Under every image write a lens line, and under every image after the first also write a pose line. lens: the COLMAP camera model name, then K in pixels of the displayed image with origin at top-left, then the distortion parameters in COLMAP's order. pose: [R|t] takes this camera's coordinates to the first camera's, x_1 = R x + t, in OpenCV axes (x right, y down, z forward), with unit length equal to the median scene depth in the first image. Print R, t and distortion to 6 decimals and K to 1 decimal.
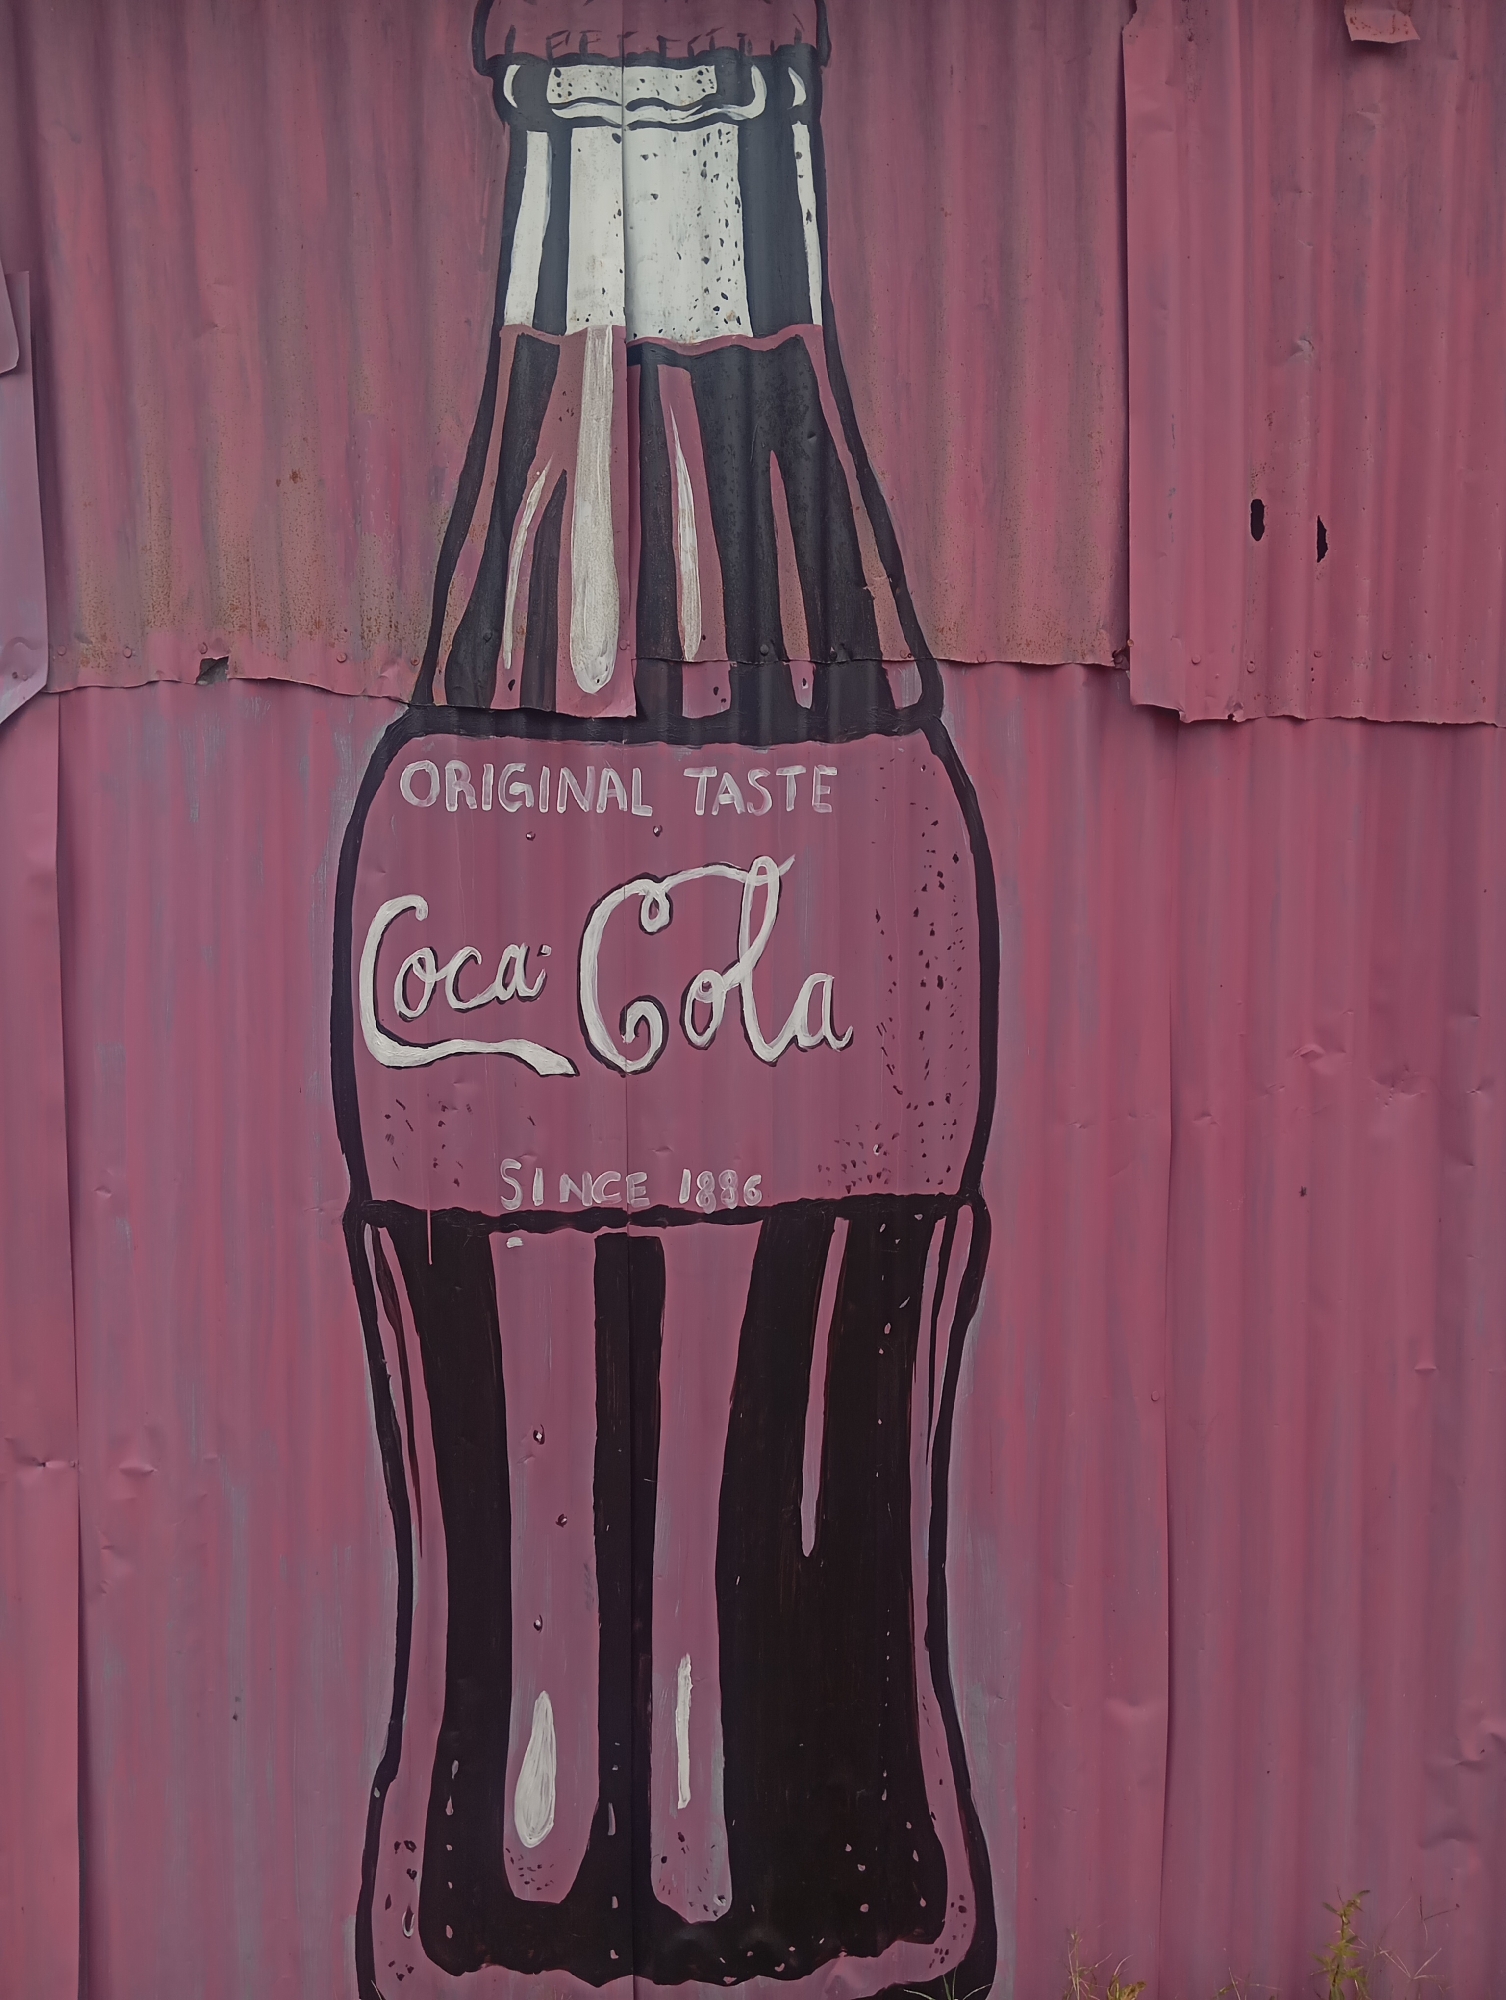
lens RADIAL K [[1618.5, 0, 752.3], [0, 1618.5, 1000.2], [0, 0, 1]] dist [0.048826, 0.001002]
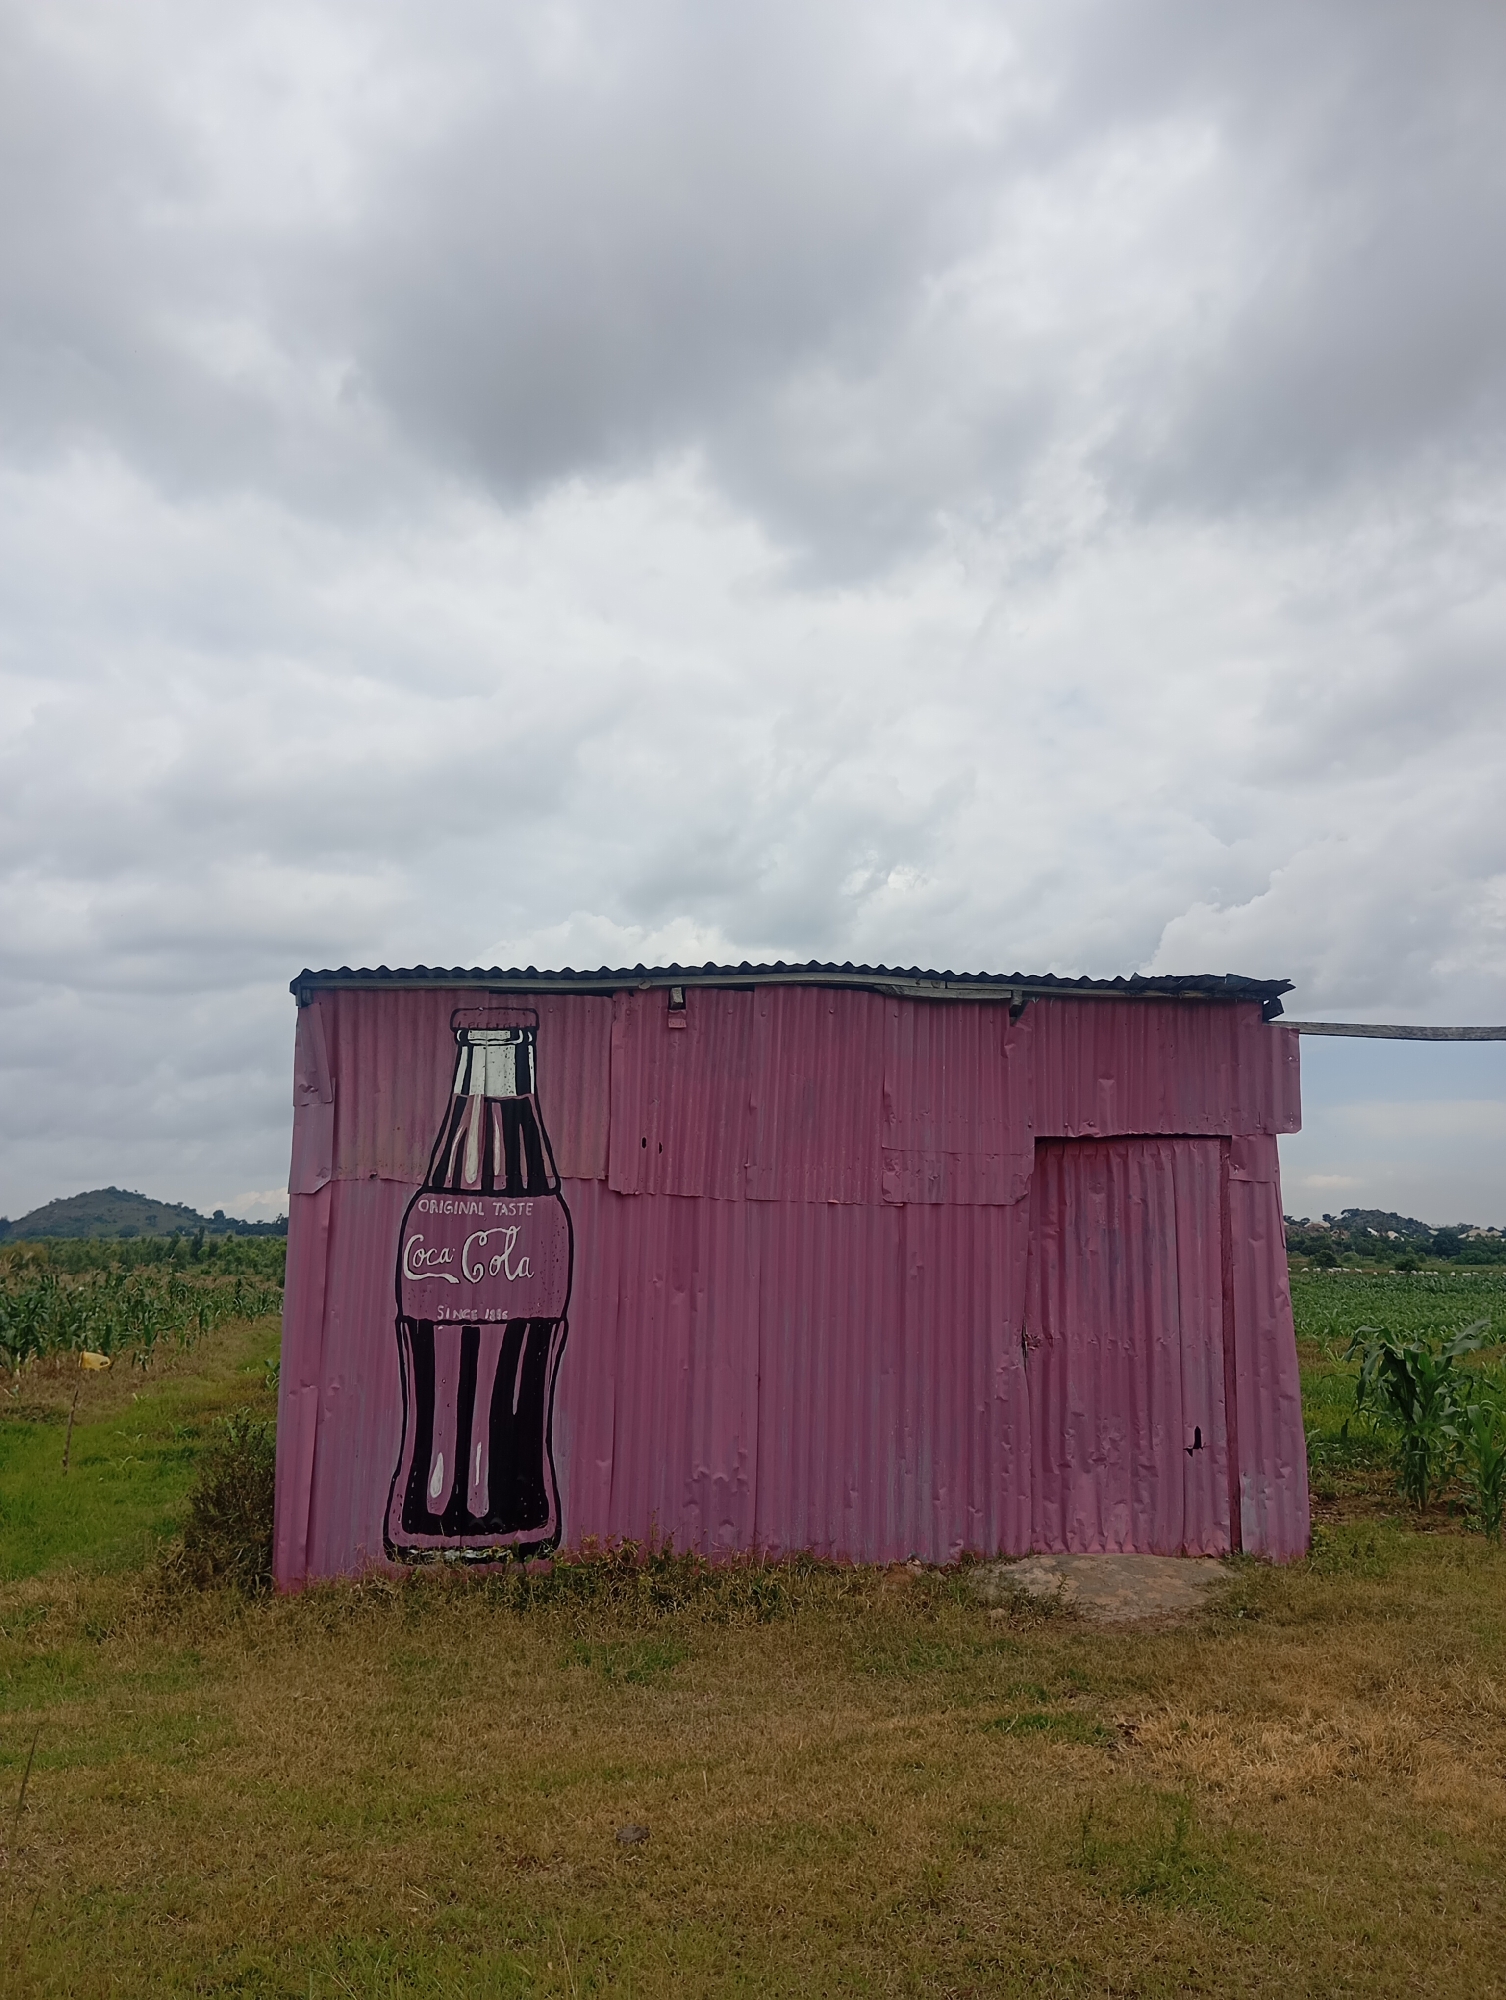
lens RADIAL K [[1618.5, 0, 757.9], [0, 1618.5, 992.6], [0, 0, 1]] dist [0.048826, 0.001002]
pose [[0.987995, 0.048551, 0.146660, -0.009216], [-0.026572, 0.988591, -0.148263, -0.081933], [-0.152185, 0.142586, 0.978013, -2.949819]]
